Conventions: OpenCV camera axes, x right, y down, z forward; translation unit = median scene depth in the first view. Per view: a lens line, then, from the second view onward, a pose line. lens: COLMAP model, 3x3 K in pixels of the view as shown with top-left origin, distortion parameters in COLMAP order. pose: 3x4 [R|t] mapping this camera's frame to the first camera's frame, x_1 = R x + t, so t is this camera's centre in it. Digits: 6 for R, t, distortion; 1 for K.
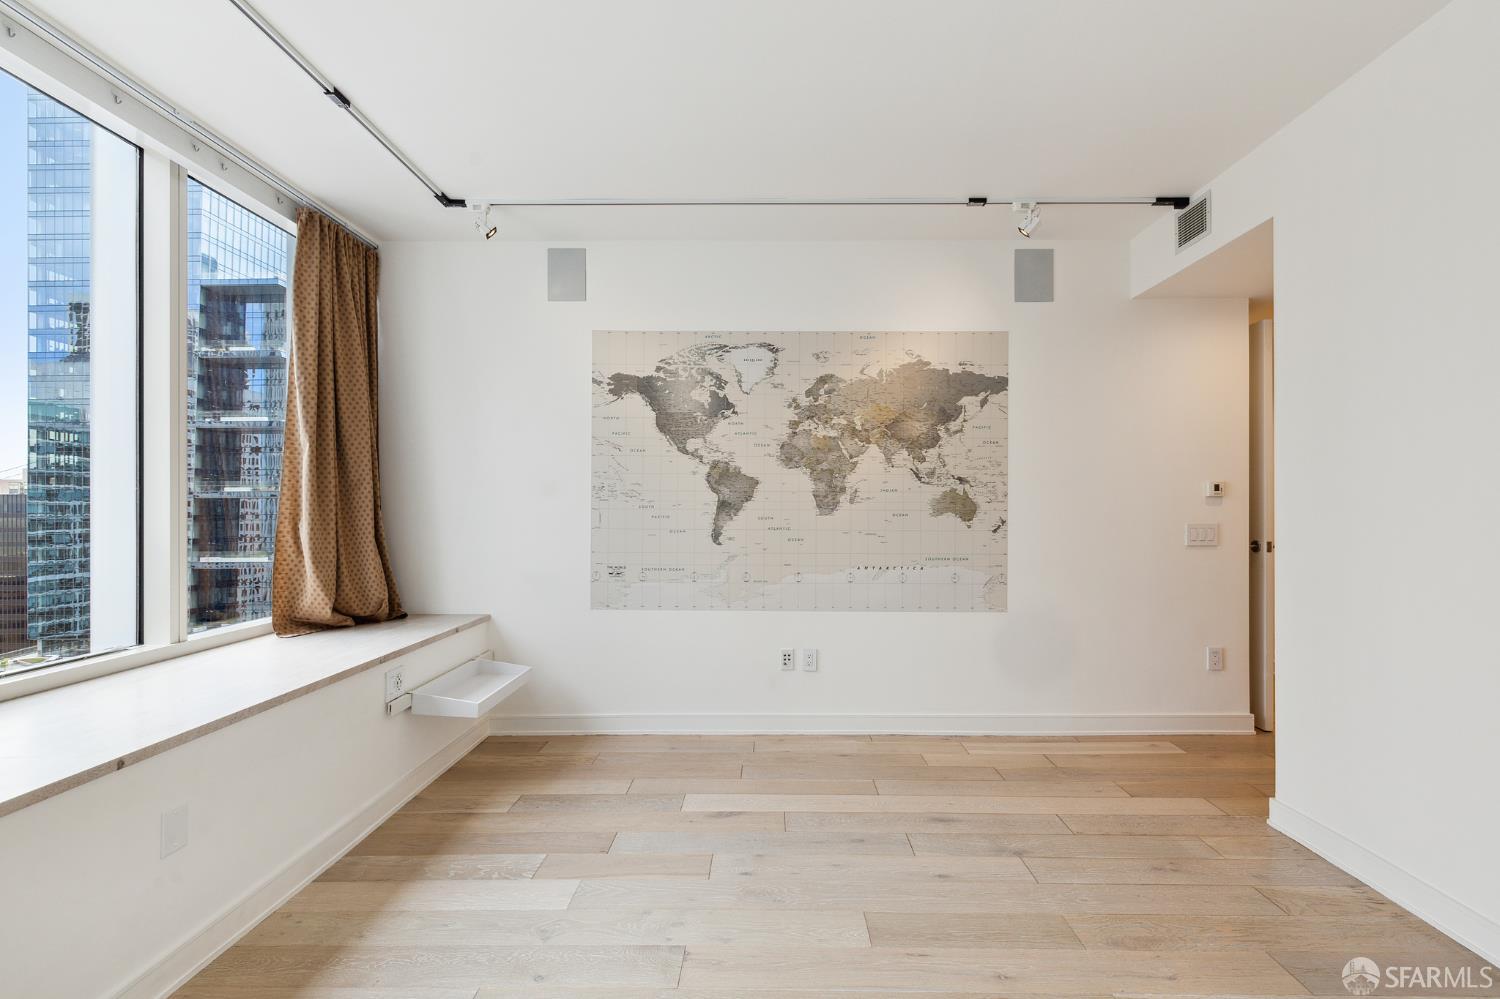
lens RADIAL K [[637.7, 0, 756.8], [0, 637.7, 510.6], [0, 0, 1]] dist [-0.002287, -0.000079]
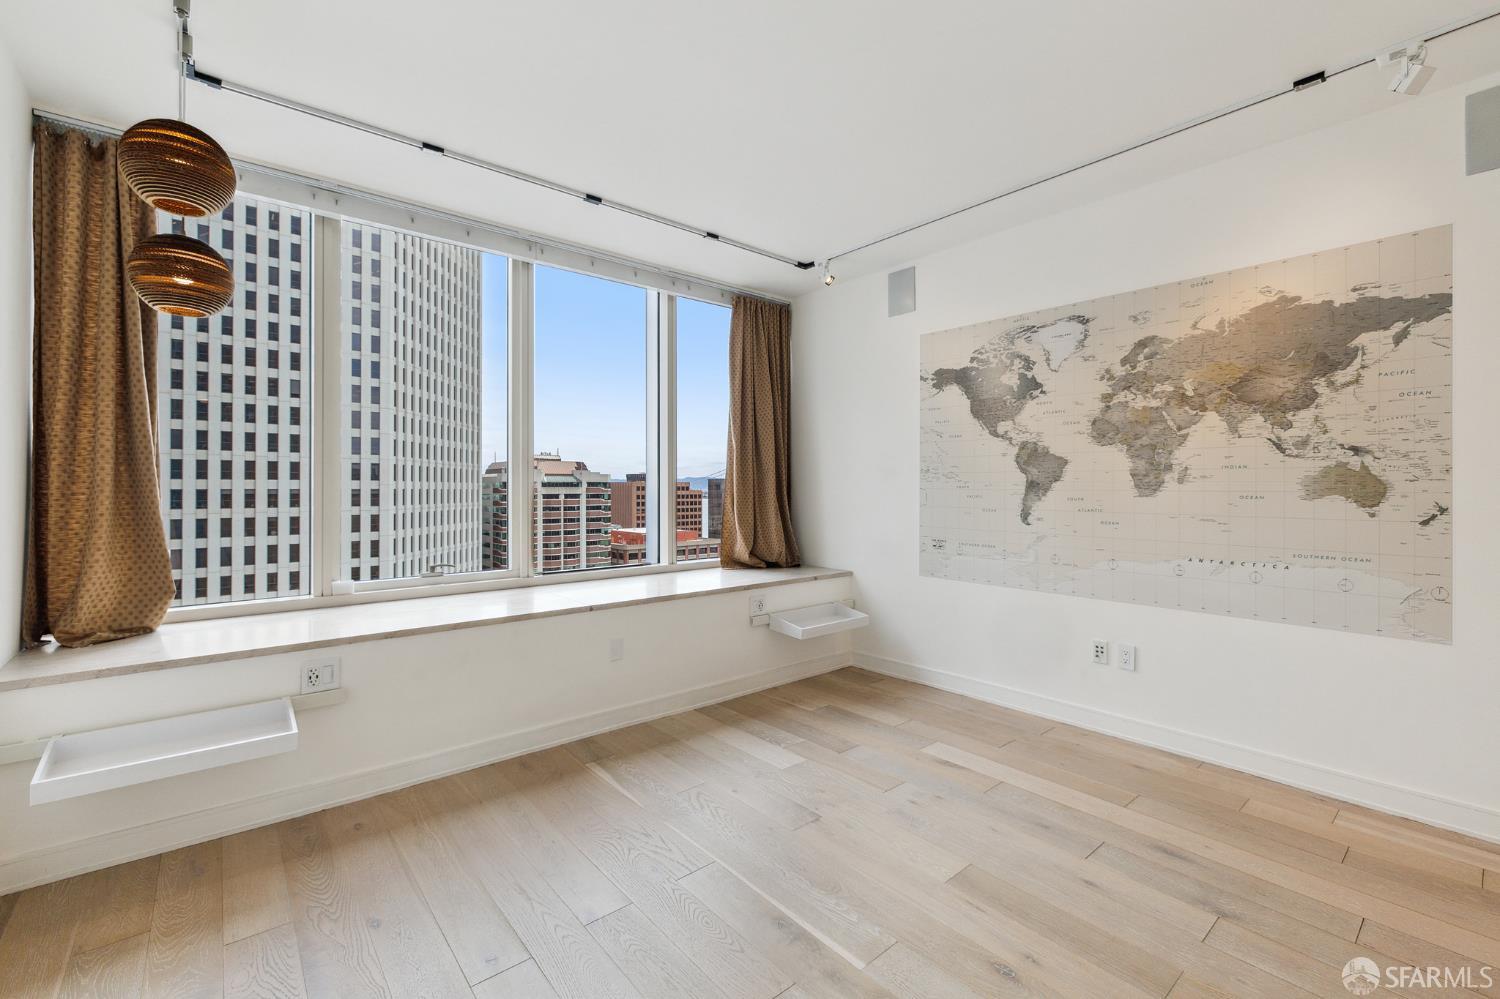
lens RADIAL K [[638.9, 0, 742.2], [0, 638.9, 491.3], [0, 0, 1]] dist [-0.002155, 0.000055]
pose [[0.644450, 0.005012, -0.764630, 0.424125], [-0.003315, 0.999987, 0.003761, -0.001755], [0.764639, 0.000111, 0.644459, 0.004115]]
